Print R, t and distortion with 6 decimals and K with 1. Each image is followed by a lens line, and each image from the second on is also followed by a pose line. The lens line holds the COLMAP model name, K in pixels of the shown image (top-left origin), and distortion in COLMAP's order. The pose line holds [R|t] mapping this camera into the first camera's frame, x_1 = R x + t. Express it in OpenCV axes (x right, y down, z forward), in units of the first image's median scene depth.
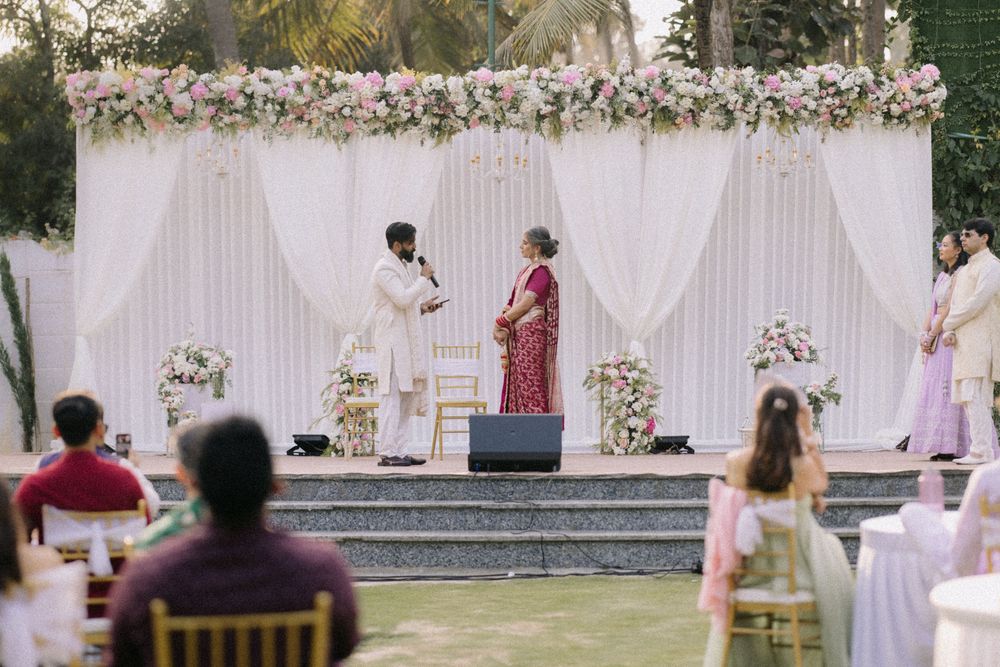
lens RADIAL K [[2640.2, 0, 499.7], [0, 2640.2, 333.7], [0, 0, 1]] dist [-0.044130, 0.000000]
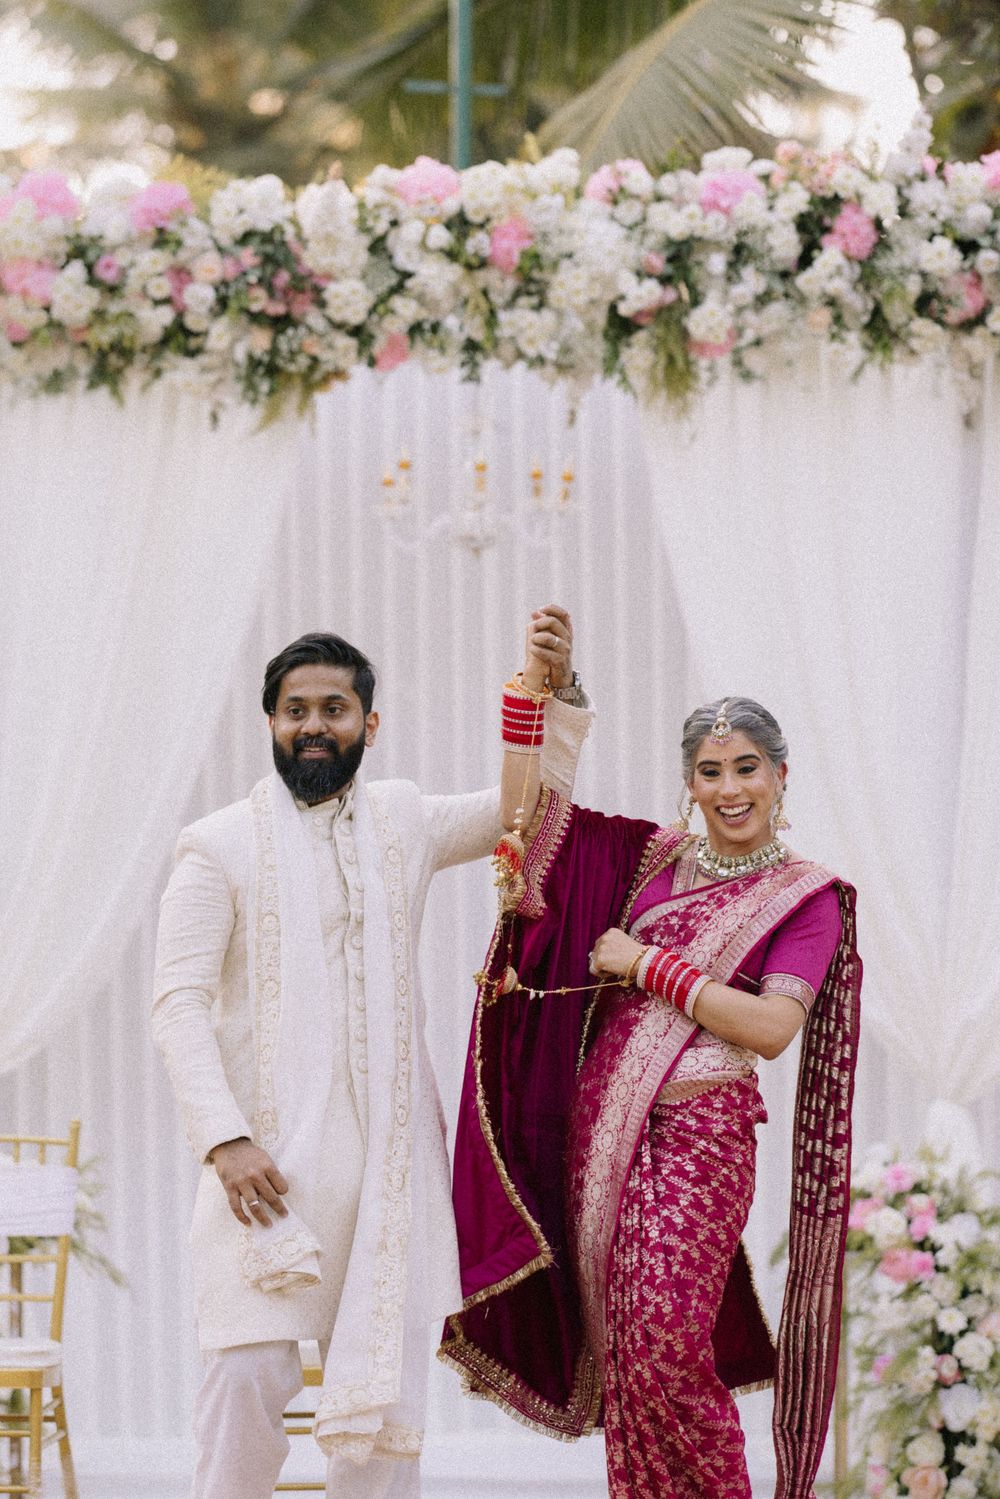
lens RADIAL K [[3957.6, 0, 501.3], [0, 3957.6, 749.5], [0, 0, 1]] dist [-0.044130, 0.000000]
pose [[0.999991, 0.004104, 0.001448, 0.001938], [-0.004014, 0.998355, -0.057191, -0.010860], [-0.001680, 0.057185, 0.998362, 0.570343]]
